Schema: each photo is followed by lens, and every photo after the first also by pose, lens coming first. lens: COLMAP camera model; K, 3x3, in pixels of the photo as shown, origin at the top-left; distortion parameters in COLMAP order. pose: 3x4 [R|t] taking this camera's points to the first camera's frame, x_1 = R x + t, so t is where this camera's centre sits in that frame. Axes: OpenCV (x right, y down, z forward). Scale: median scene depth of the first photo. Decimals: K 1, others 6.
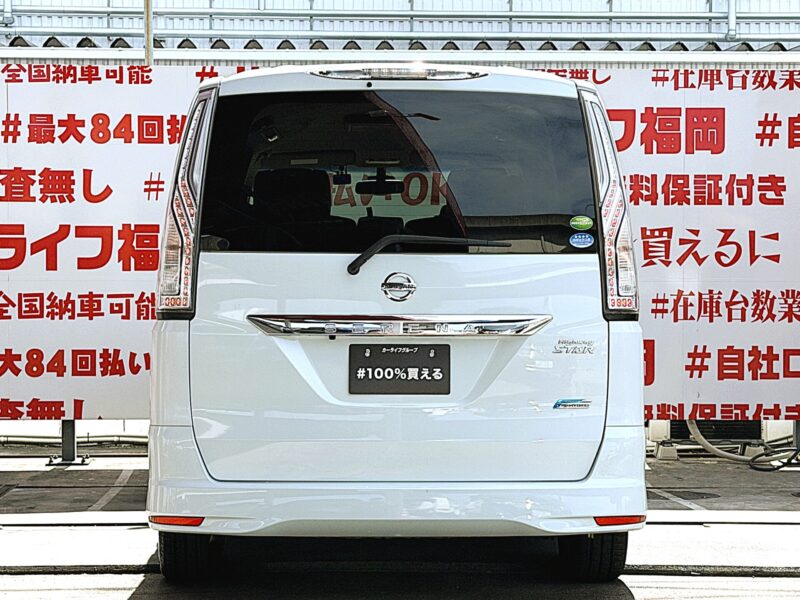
lens RADIAL K [[1939.1, 0, 409.6], [0, 1939.1, 289.7], [0, 0, 1]] dist [0.113679, 0.000000]
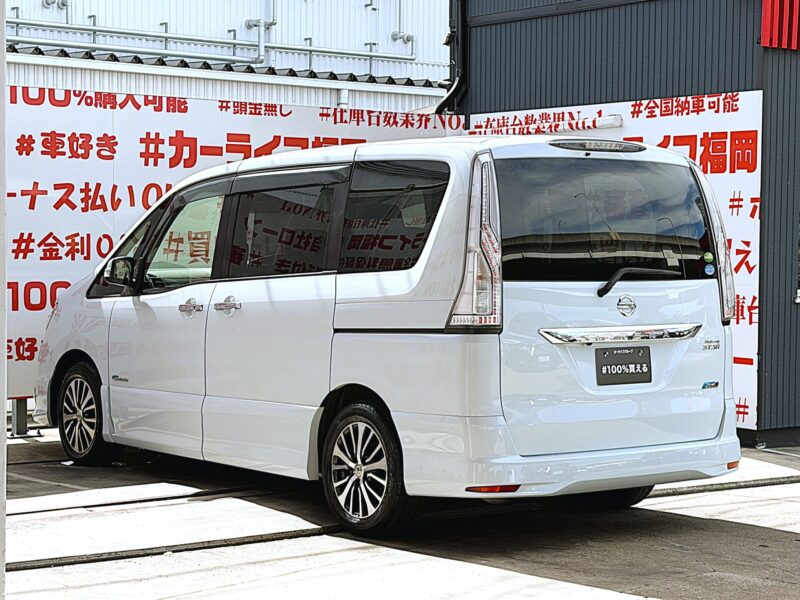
lens RADIAL K [[1665.2, 0, 402.3], [0, 1665.2, 303.6], [0, 0, 1]] dist [0.103900, 0.000000]
pose [[0.824993, -0.018475, 0.564840, -0.450756], [-0.003052, 0.999305, 0.037143, -0.025905], [-0.565134, -0.032367, 0.824364, 0.069684]]
